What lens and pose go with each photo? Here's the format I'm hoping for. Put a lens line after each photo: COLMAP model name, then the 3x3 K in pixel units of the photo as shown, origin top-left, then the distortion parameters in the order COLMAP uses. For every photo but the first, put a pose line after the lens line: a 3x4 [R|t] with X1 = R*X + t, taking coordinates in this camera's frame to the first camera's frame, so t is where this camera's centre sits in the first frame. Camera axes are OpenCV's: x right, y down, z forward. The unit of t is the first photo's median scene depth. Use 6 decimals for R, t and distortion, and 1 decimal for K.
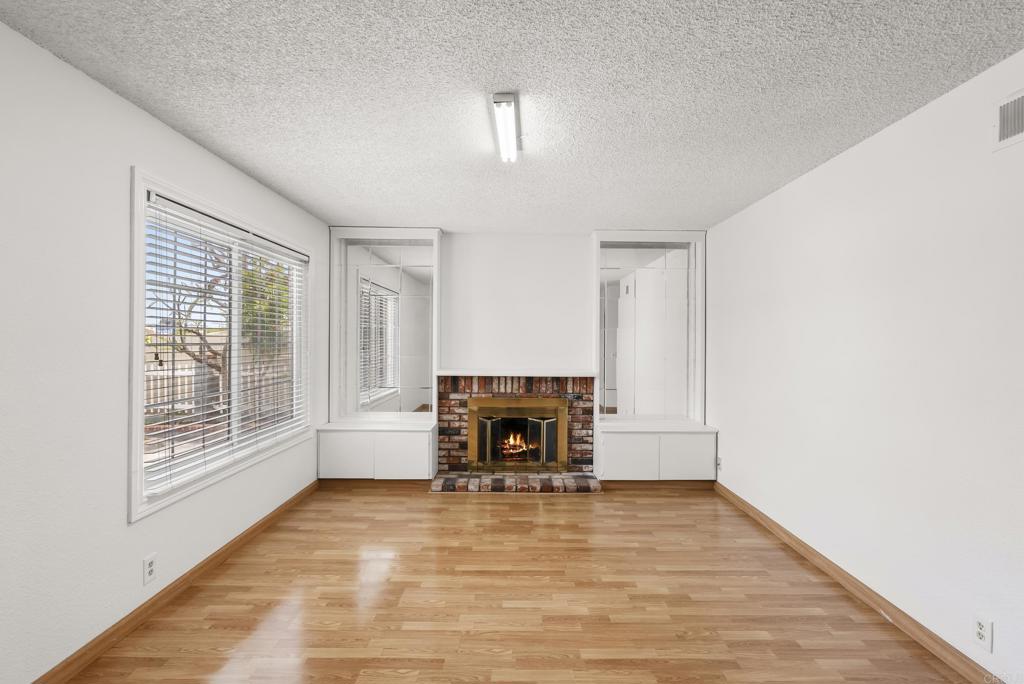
lens RADIAL K [[465.9, 0, 515.3], [0, 465.9, 343.1], [0, 0, 1]] dist [-0.009277, 0.003458]
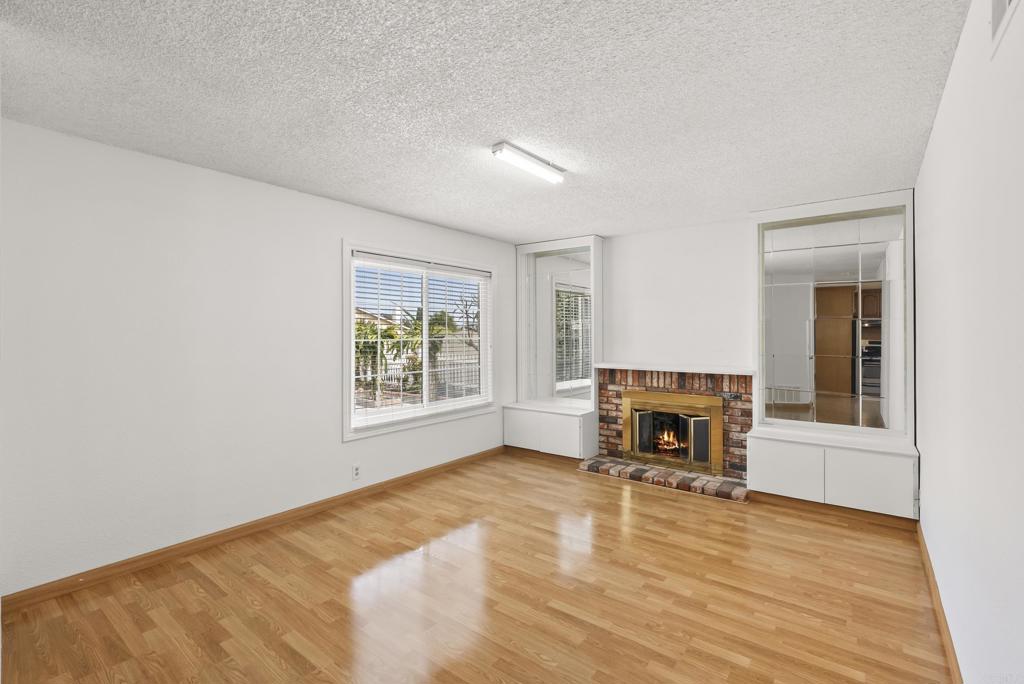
lens RADIAL K [[465.9, 0, 508.6], [0, 465.9, 336.0], [0, 0, 1]] dist [-0.009277, 0.003458]
pose [[0.783863, -0.006732, -0.620897, 0.388774], [0.002473, 0.999967, -0.007719, 0.002701], [0.620929, 0.004515, 0.783854, 0.004736]]
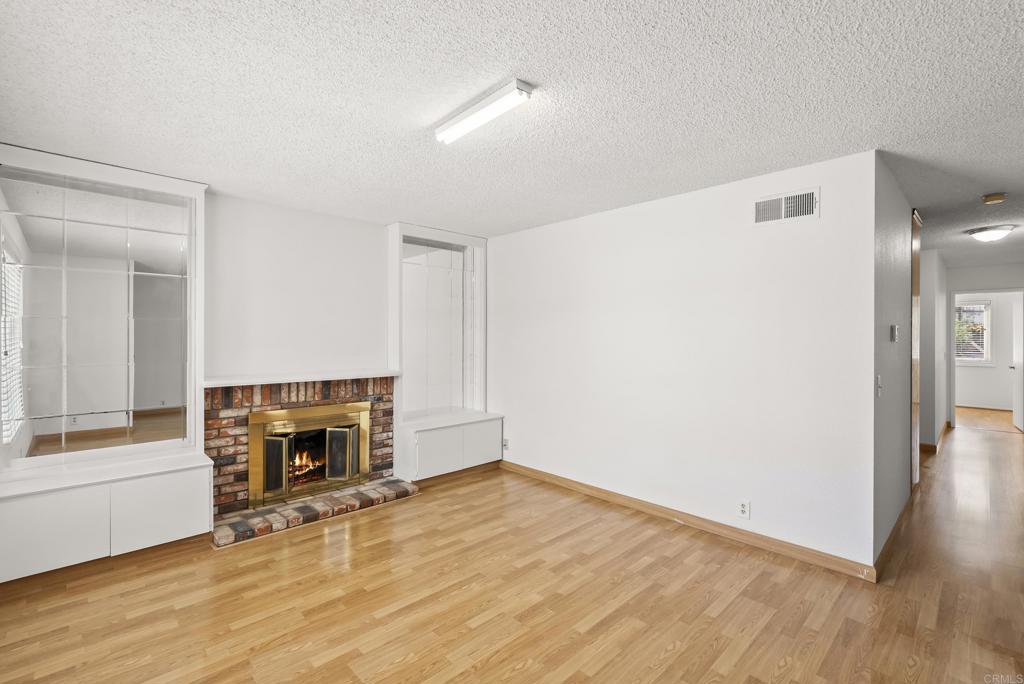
lens RADIAL K [[465.9, 0, 509.8], [0, 465.9, 339.8], [0, 0, 1]] dist [-0.009277, 0.003458]
pose [[0.722465, -0.009674, 0.691340, -0.349329], [0.006751, 0.999953, 0.006938, -0.006908], [-0.691375, -0.000345, 0.722496, 0.161692]]
